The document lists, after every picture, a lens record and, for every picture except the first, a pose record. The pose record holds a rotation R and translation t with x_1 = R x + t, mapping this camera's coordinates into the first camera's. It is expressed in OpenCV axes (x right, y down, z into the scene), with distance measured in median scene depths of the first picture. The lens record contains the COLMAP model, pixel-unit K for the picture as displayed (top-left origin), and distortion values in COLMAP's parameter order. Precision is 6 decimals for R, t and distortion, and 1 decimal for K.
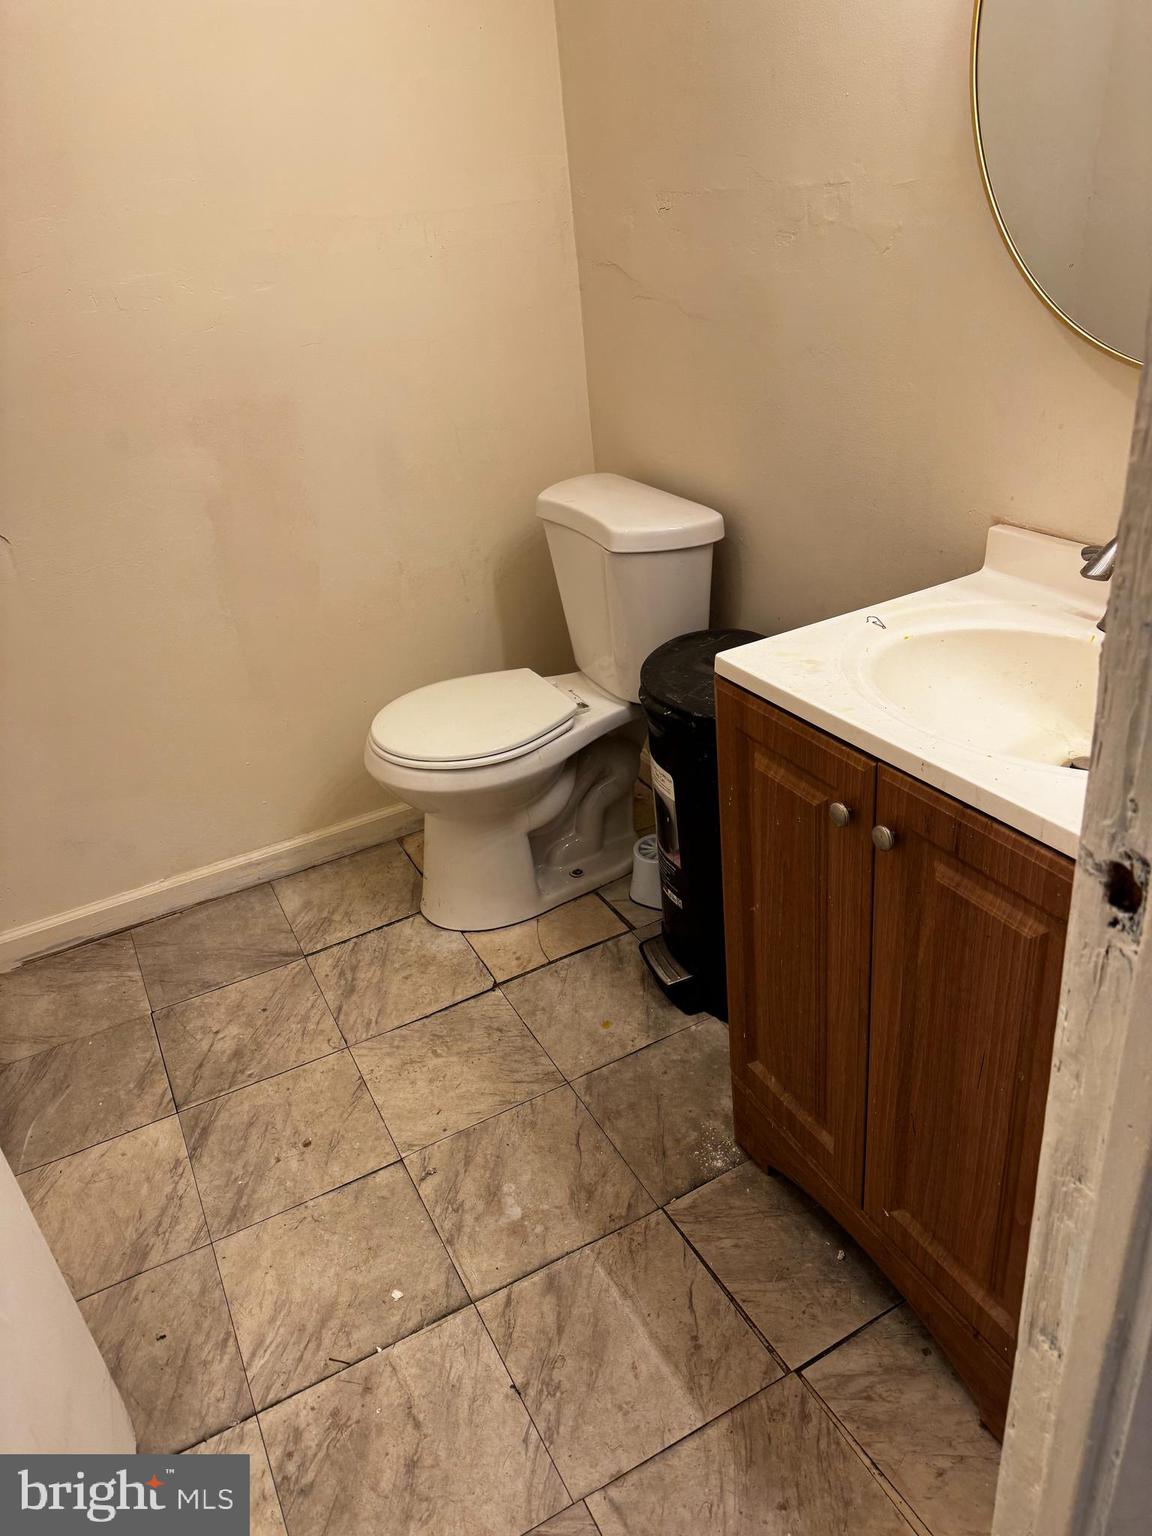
lens RADIAL K [[1051.3, 0, 569.4], [0, 1051.3, 779.5], [0, 0, 1]] dist [0.088593, -0.123455]
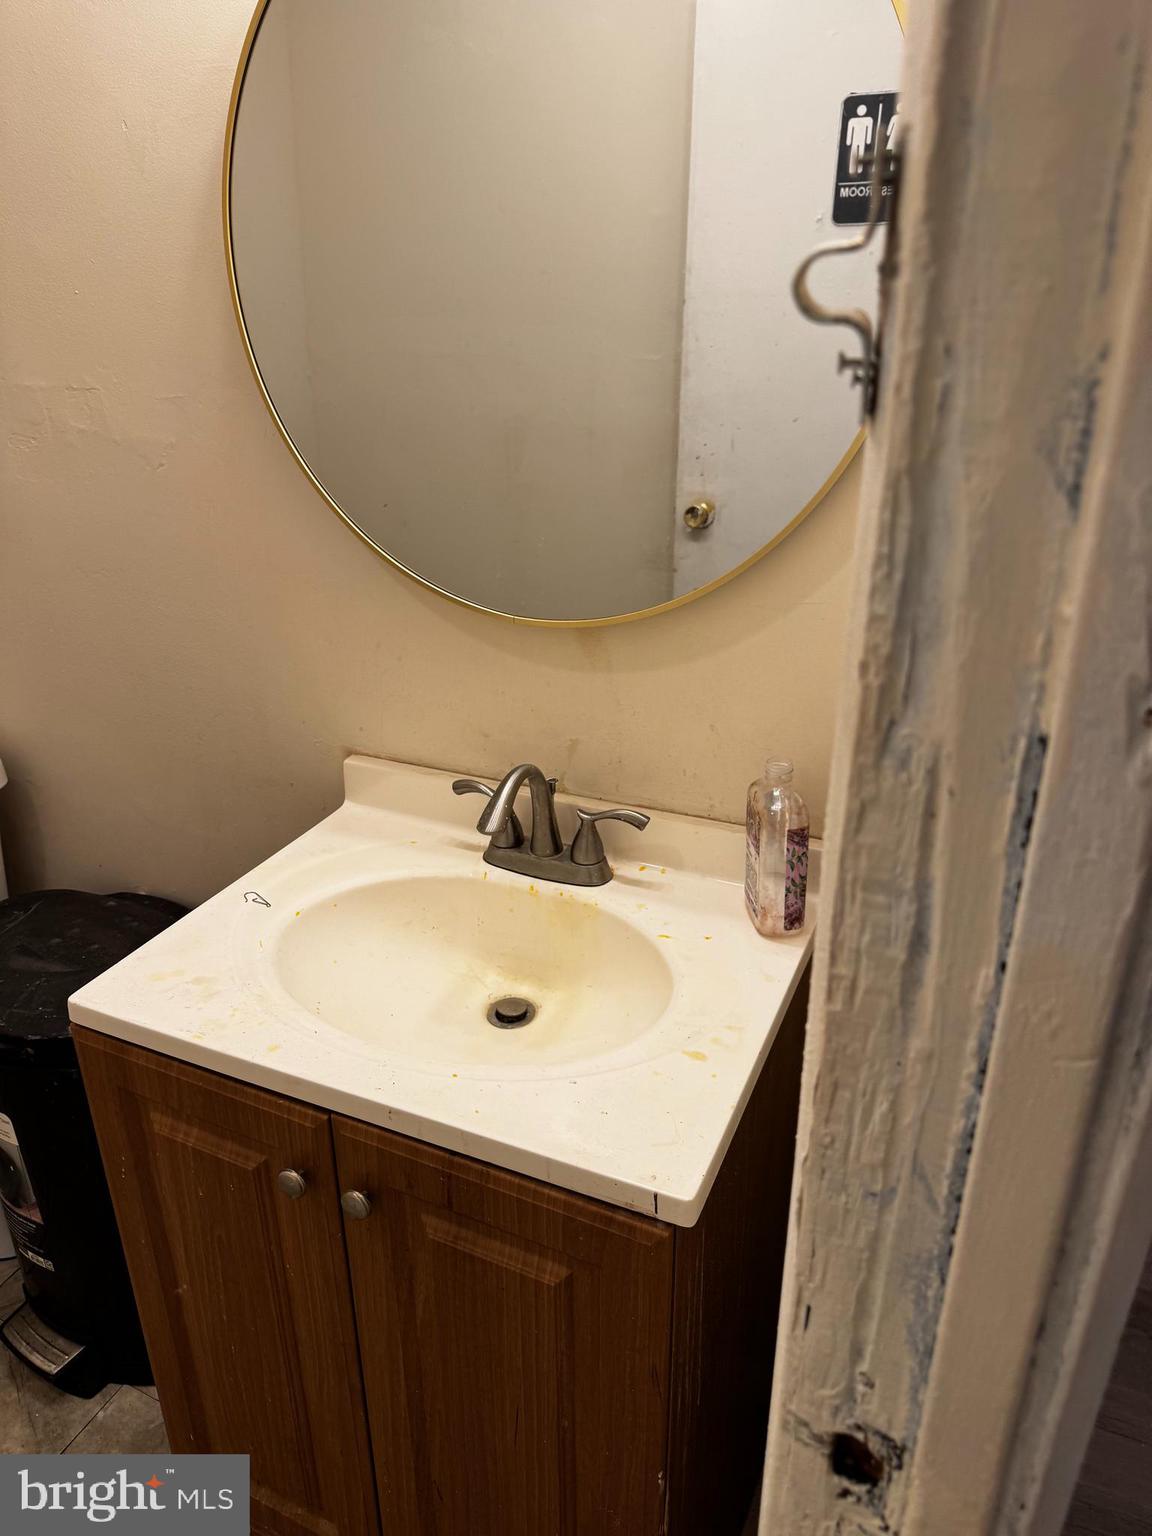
lens RADIAL K [[1100.5, 0, 576.0], [0, 1100.5, 768.0], [0, 0, 1]] dist [-0.029914, 0.002124]
pose [[0.787319, -0.149210, 0.598219, -0.013156], [0.226553, 0.972409, -0.055627, -0.126774], [-0.573413, 0.179324, 0.799400, 0.126610]]
